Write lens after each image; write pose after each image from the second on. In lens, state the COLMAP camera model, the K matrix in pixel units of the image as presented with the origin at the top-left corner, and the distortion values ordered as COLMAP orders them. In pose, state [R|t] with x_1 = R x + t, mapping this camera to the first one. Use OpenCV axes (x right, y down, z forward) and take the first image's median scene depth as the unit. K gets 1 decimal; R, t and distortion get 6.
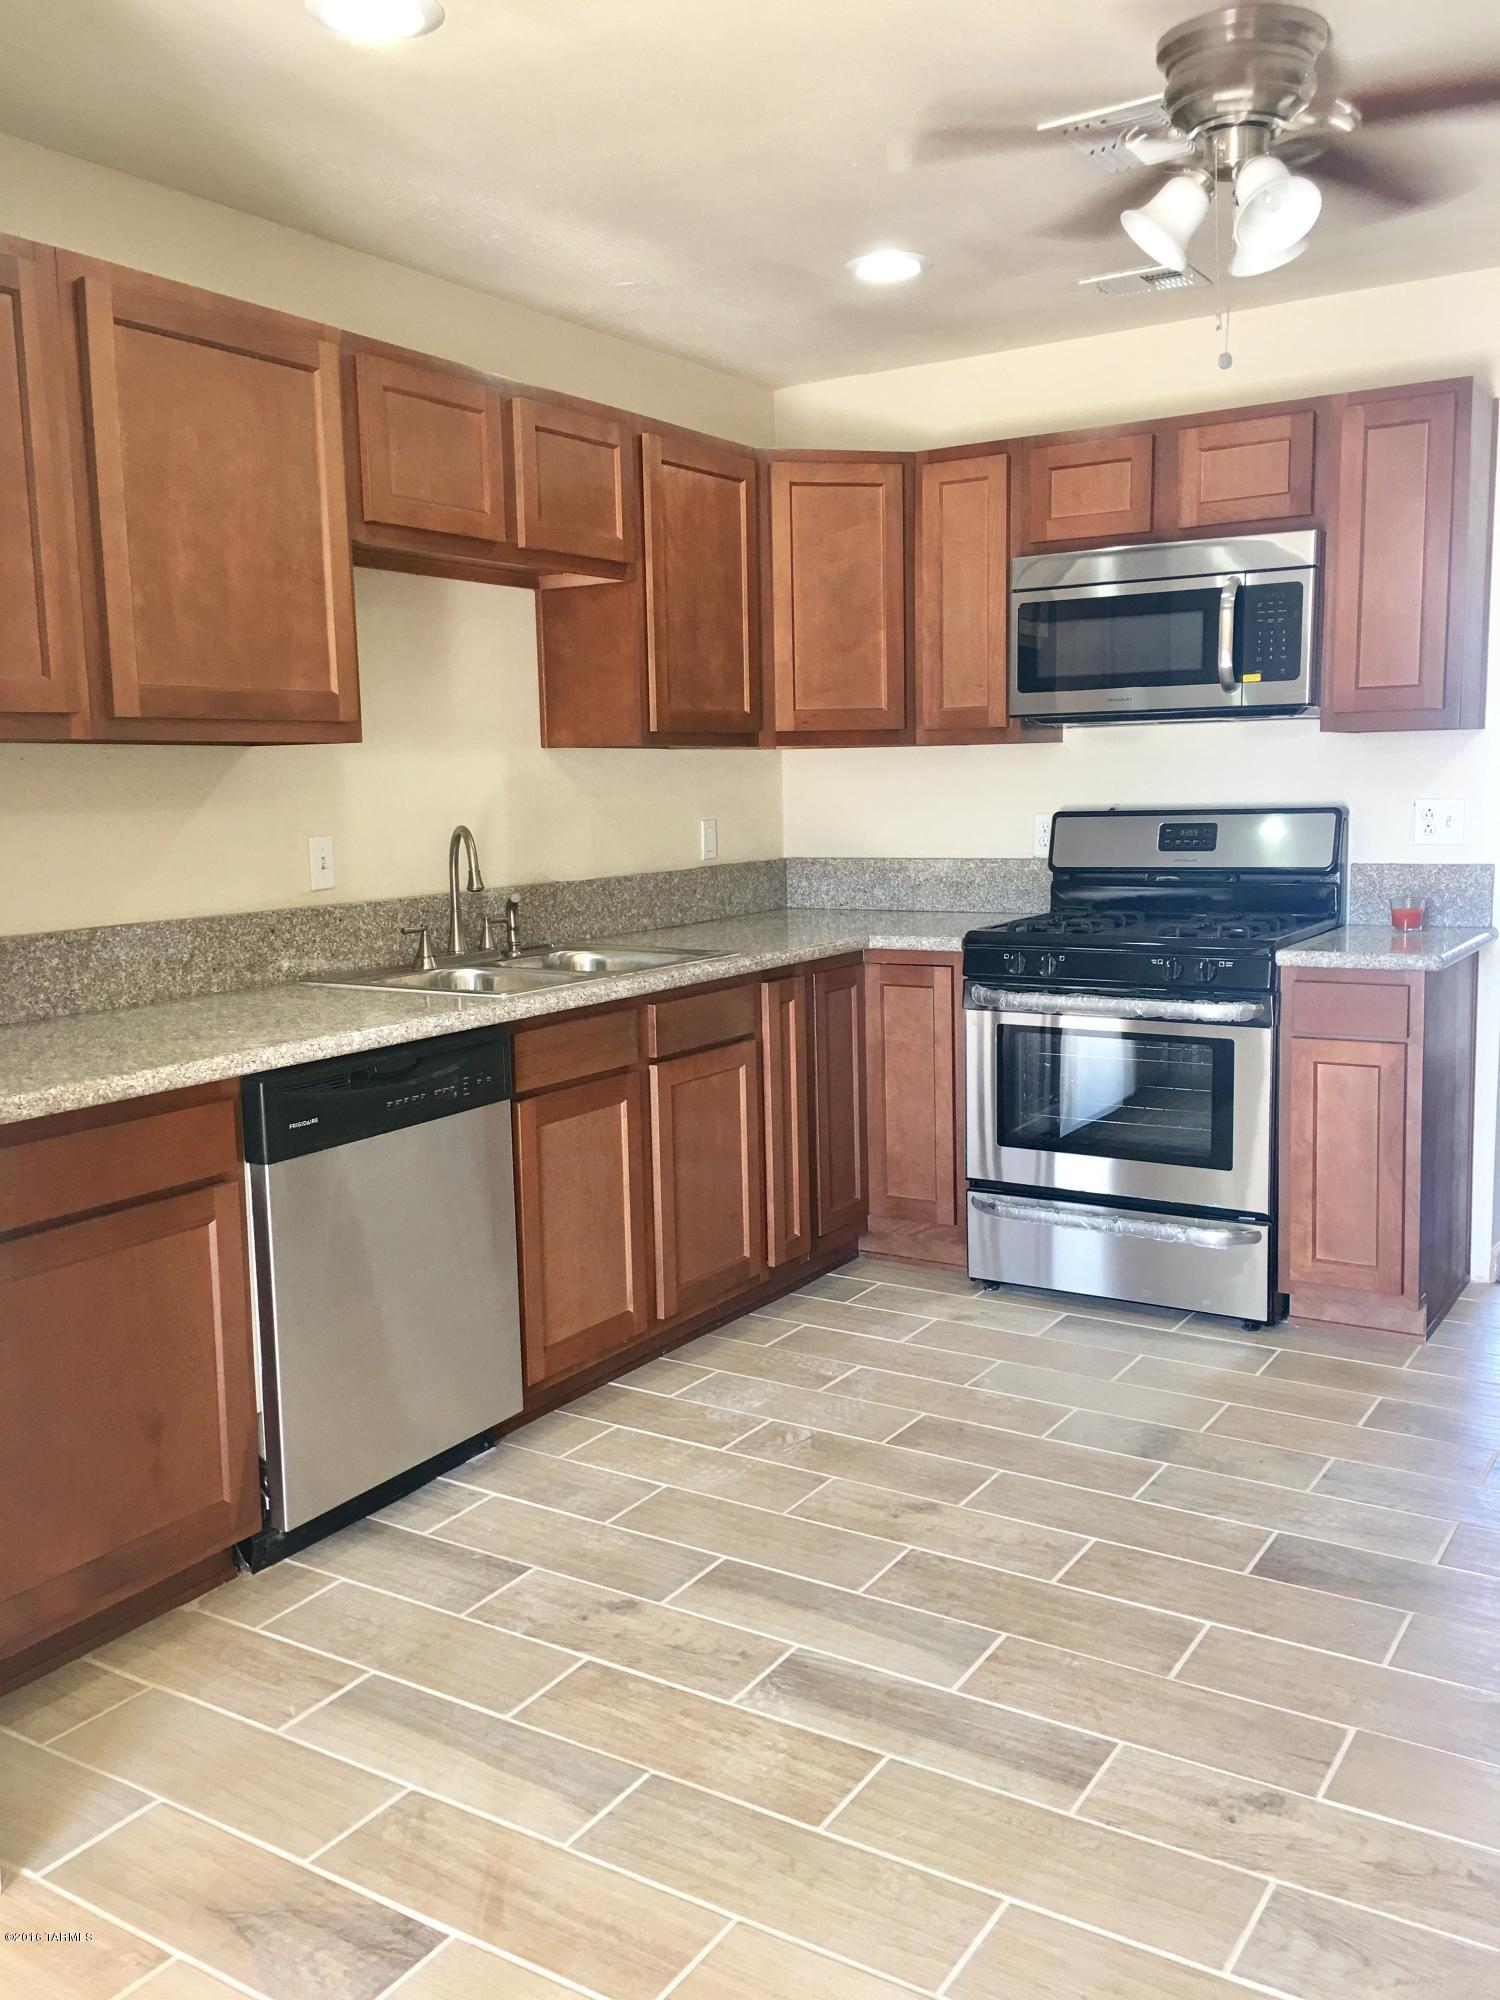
lens RADIAL K [[1692.3, 0, 747.2], [0, 1692.3, 994.0], [0, 0, 1]] dist [0.056667, -0.040679]
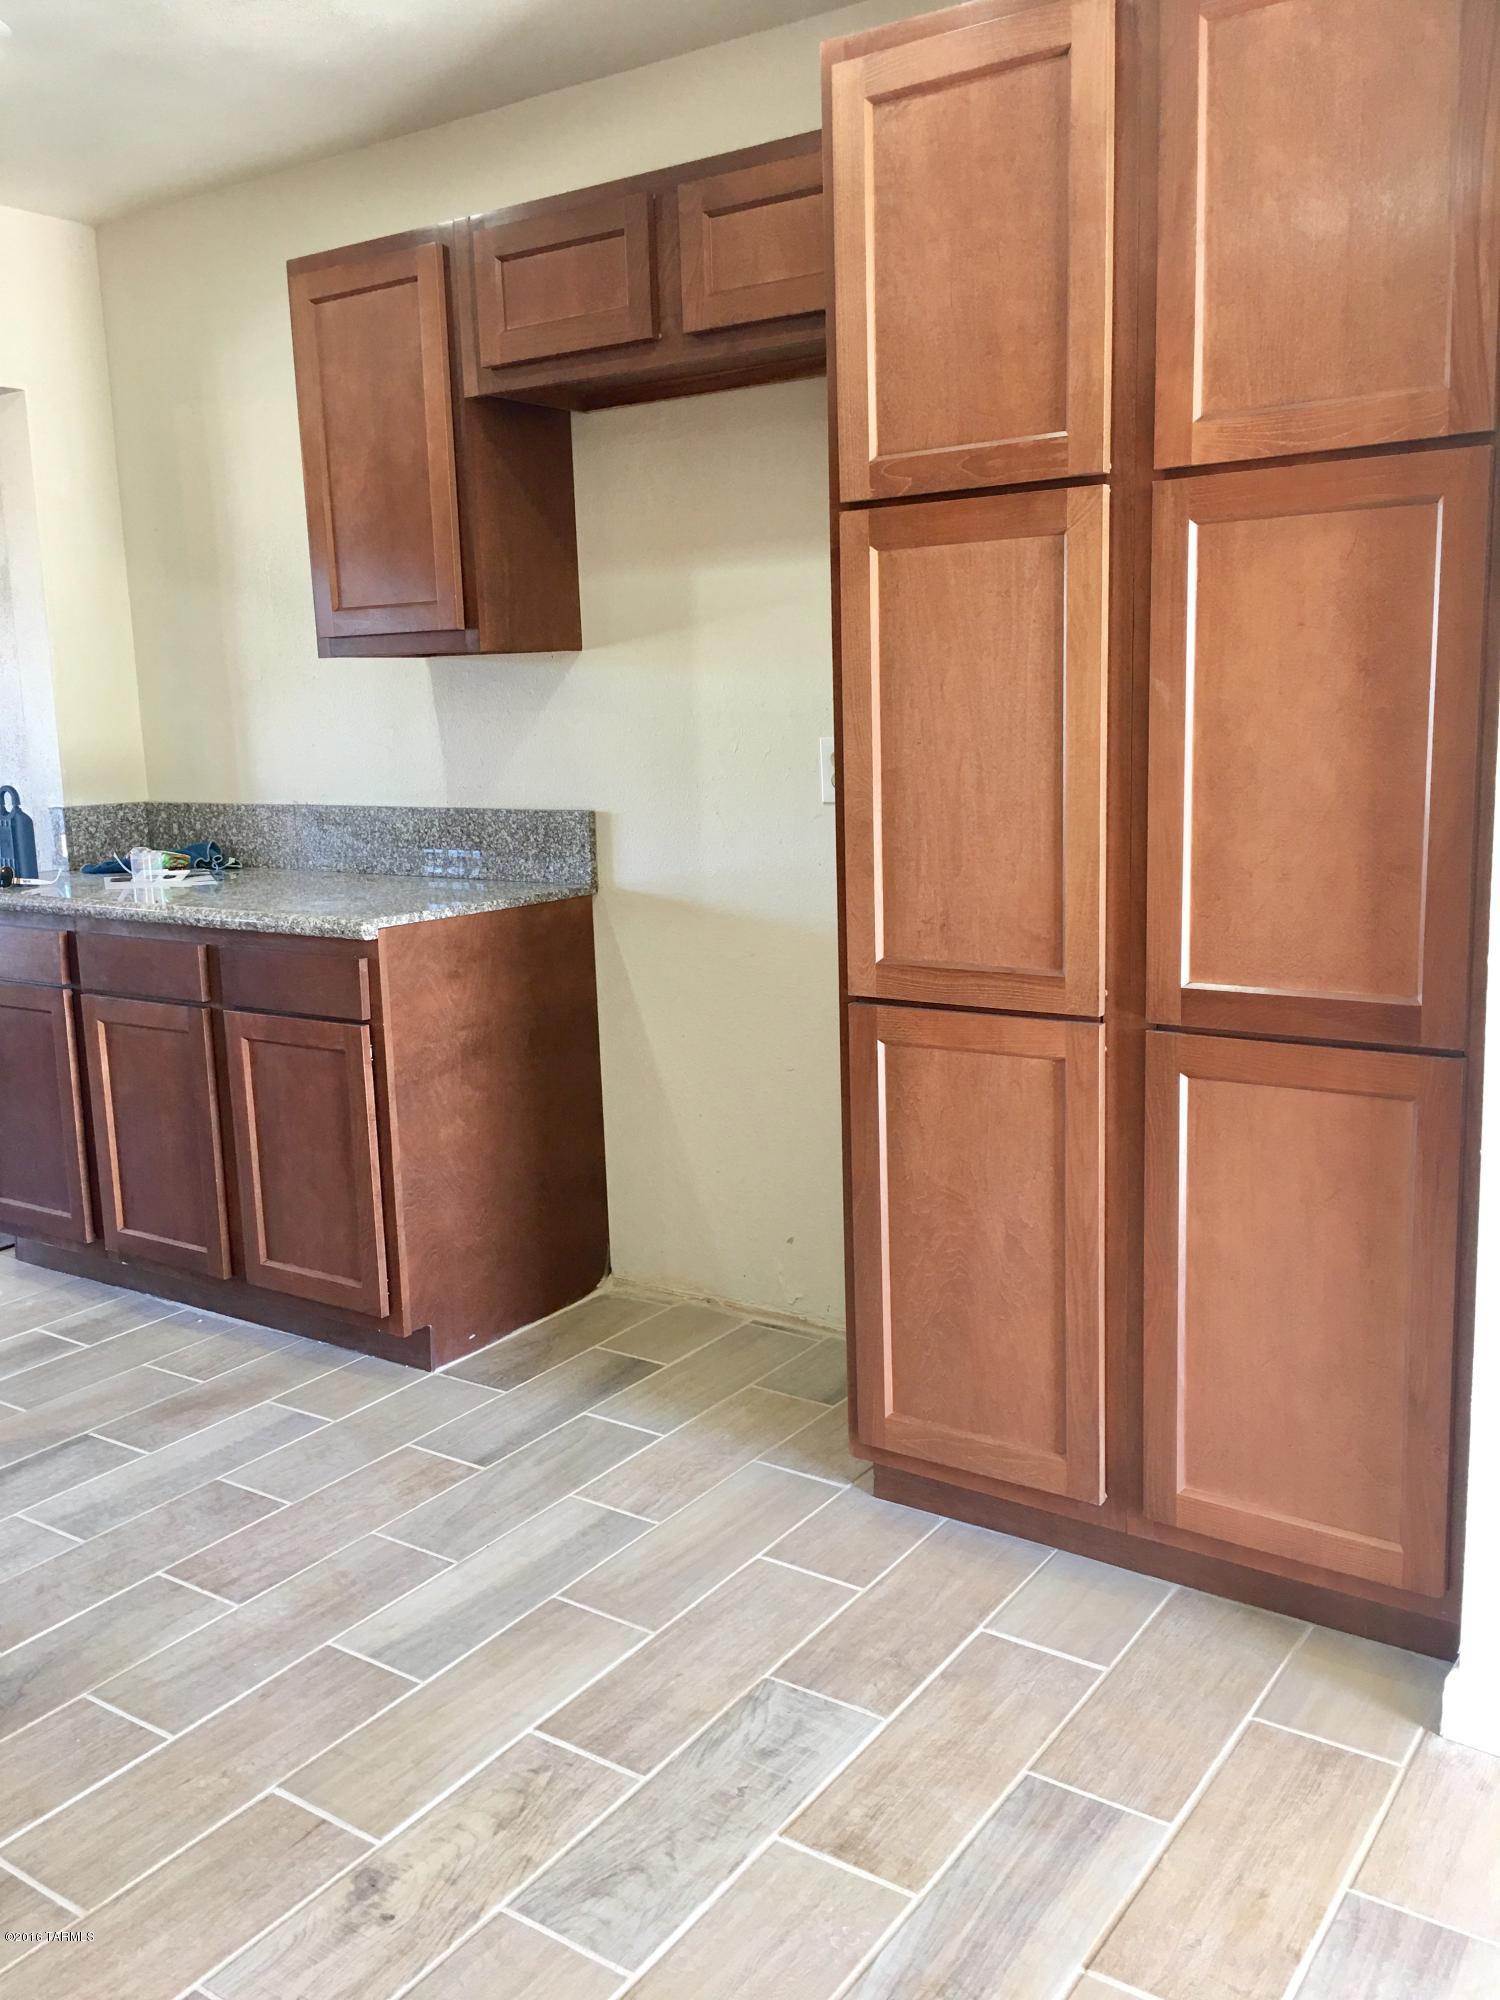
lens RADIAL K [[1692.3, 0, 746.6], [0, 1692.3, 1005.2], [0, 0, 1]] dist [0.056667, -0.040679]
pose [[0.051538, -0.168169, 0.984410, -0.498932], [0.146862, 0.976279, 0.159091, -0.089502], [-0.987813, 0.136373, 0.075013, 0.691842]]
